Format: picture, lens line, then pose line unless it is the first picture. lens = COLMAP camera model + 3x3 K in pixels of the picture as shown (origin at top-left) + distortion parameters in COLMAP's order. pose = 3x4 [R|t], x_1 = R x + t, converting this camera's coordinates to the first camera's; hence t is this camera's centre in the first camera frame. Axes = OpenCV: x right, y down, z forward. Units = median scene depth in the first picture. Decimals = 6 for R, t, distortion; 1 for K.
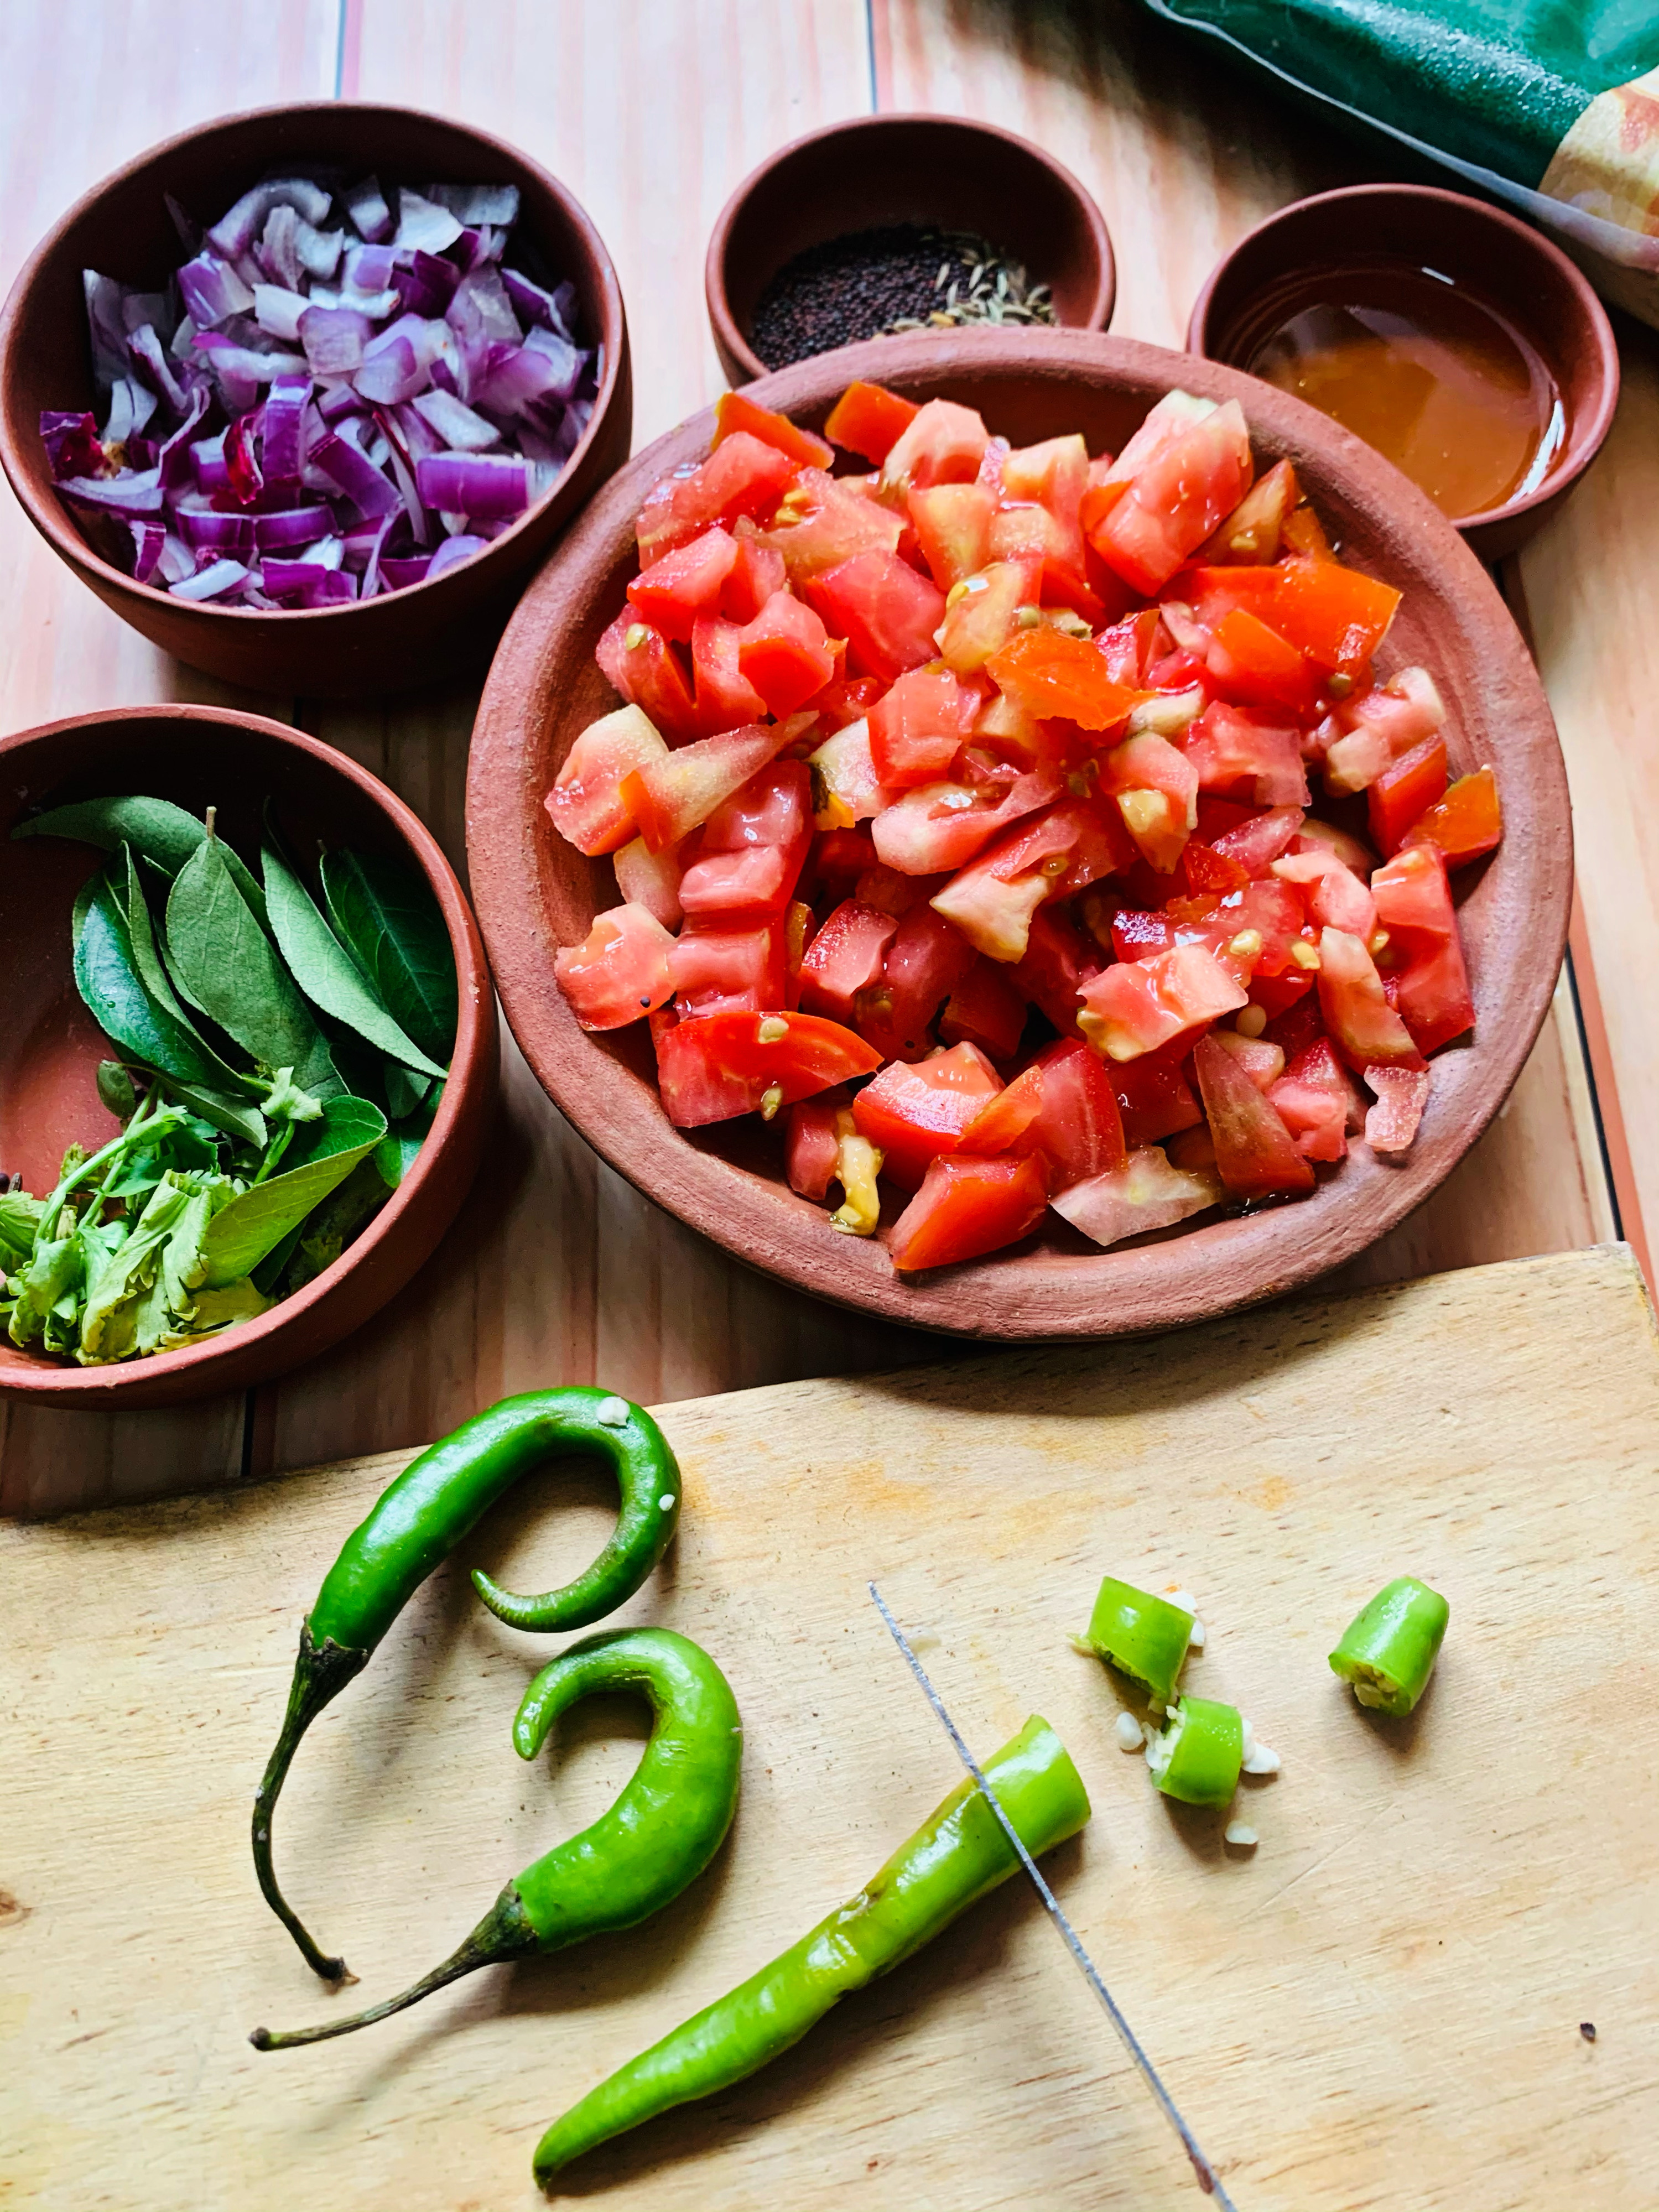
lens RADIAL K [[1676.5, 0, 828.7], [0, 1676.5, 1155.8], [0, 0, 1]] dist [0.004428, -0.156813]
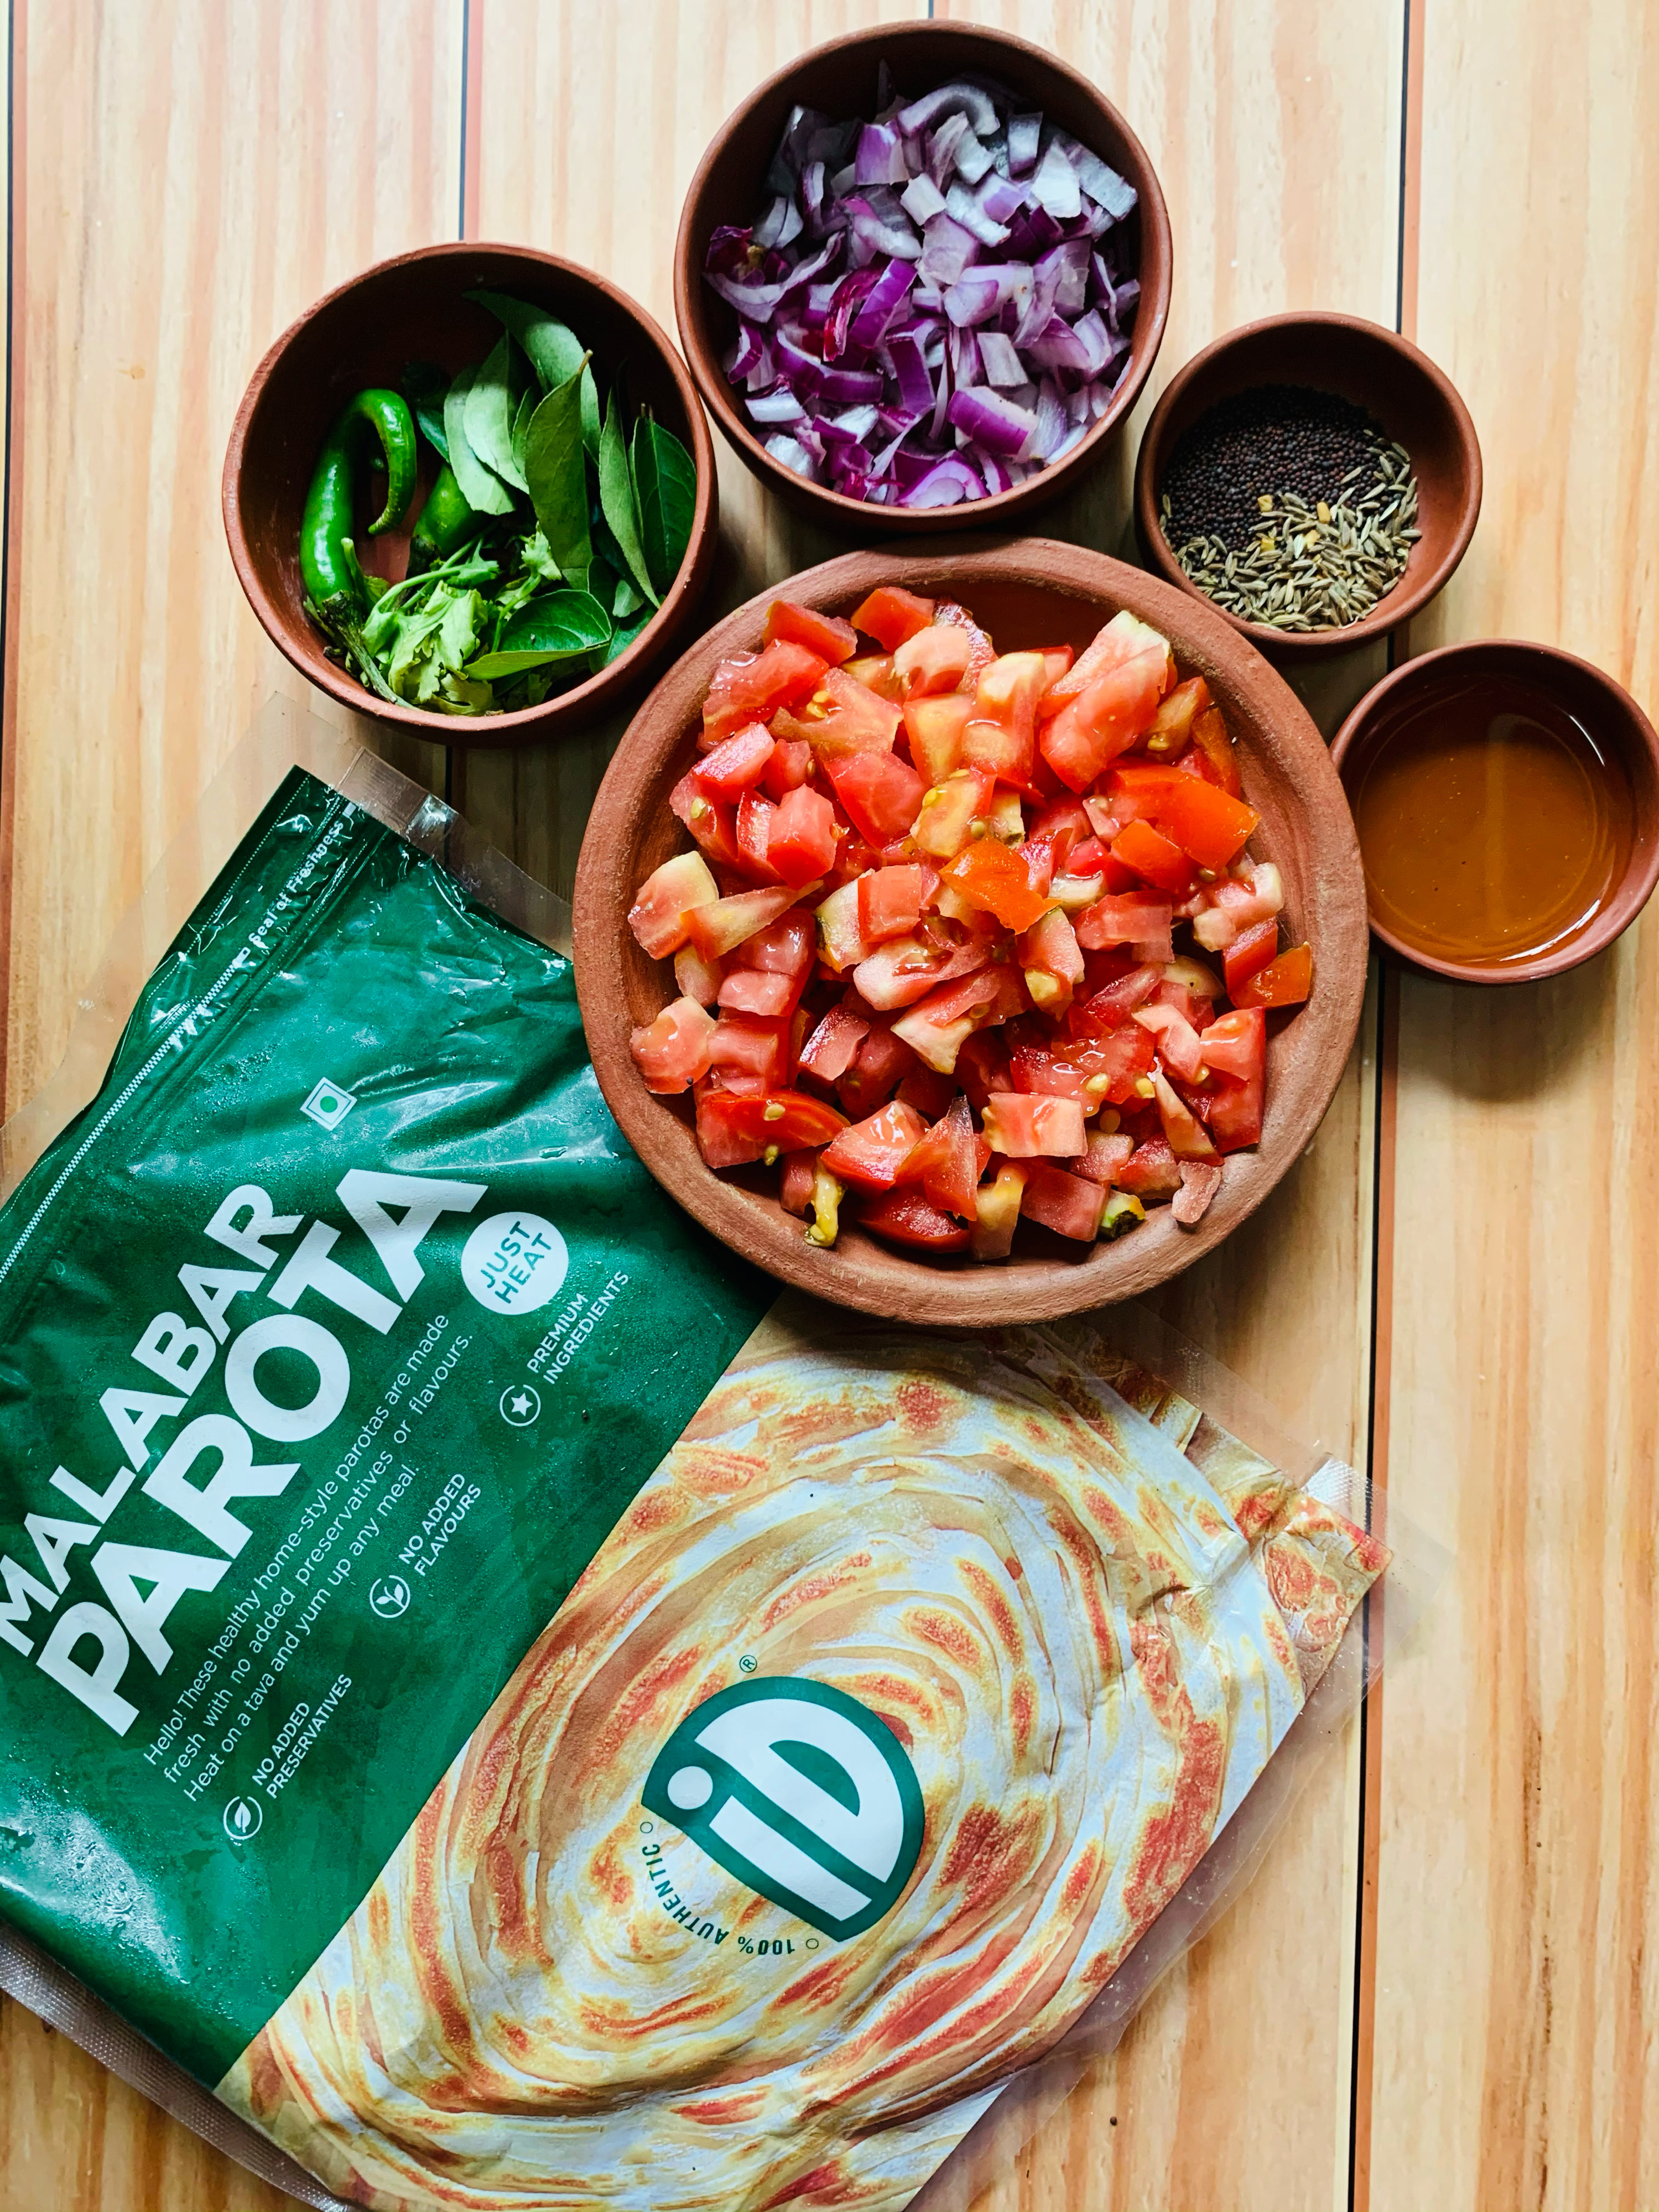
lens RADIAL K [[1676.5, 0, 828.7], [0, 1676.5, 1155.8], [0, 0, 1]] dist [0.004428, -0.156813]
pose [[0.995734, 0.083722, -0.038780, 0.071575], [-0.069981, 0.959196, 0.273946, -0.425356], [0.060133, -0.270064, 0.960963, -0.407575]]
